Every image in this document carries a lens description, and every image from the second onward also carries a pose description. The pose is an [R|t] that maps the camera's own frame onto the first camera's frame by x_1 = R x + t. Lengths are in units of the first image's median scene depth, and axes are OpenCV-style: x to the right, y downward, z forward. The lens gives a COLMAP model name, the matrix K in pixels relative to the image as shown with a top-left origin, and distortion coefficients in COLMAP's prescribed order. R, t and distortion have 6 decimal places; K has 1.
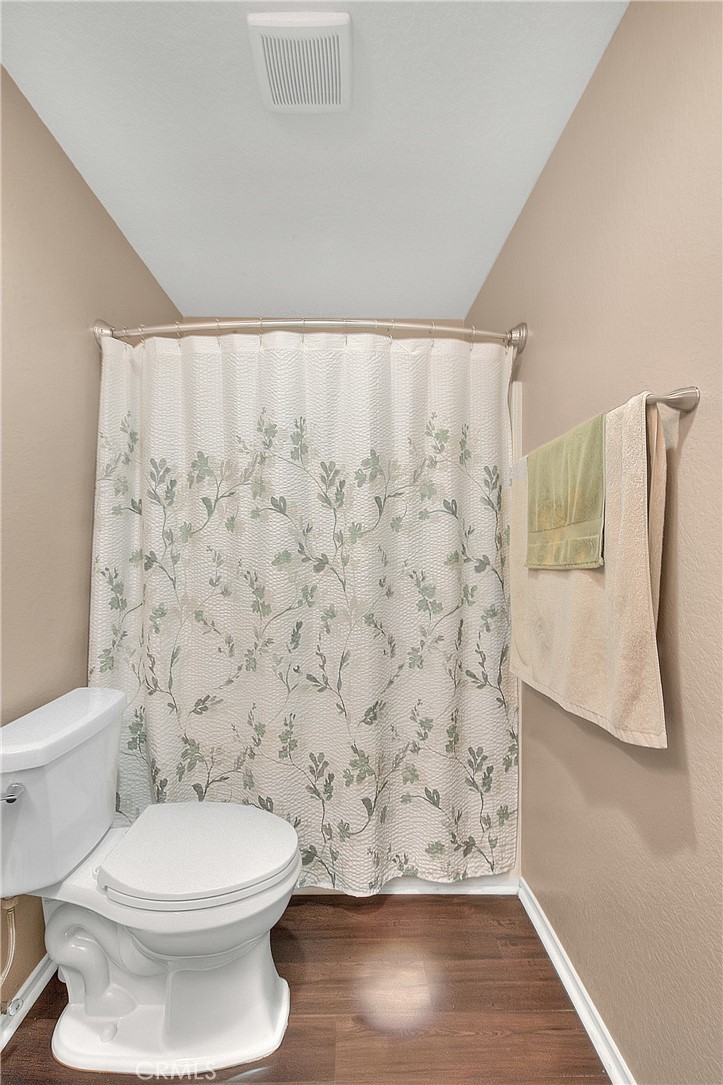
lens RADIAL K [[460.4, 0, 358.4], [0, 460.4, 546.7], [0, 0, 1]] dist [-0.002346, -0.000738]
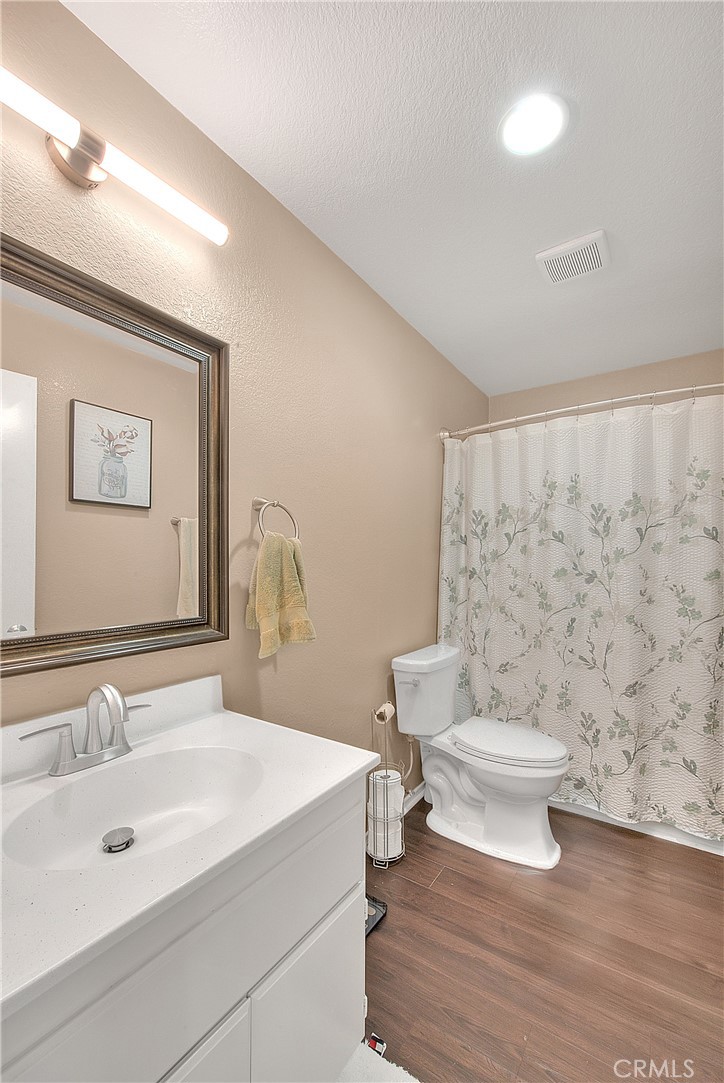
lens RADIAL K [[459.5, 0, 341.9], [0, 459.5, 567.1], [0, 0, 1]] dist [-0.002346, -0.000738]
pose [[0.797973, 0.007060, -0.602651, 0.154386], [-0.001031, 0.999946, 0.010349, -0.007584], [0.602692, -0.007637, 0.797938, -0.561216]]
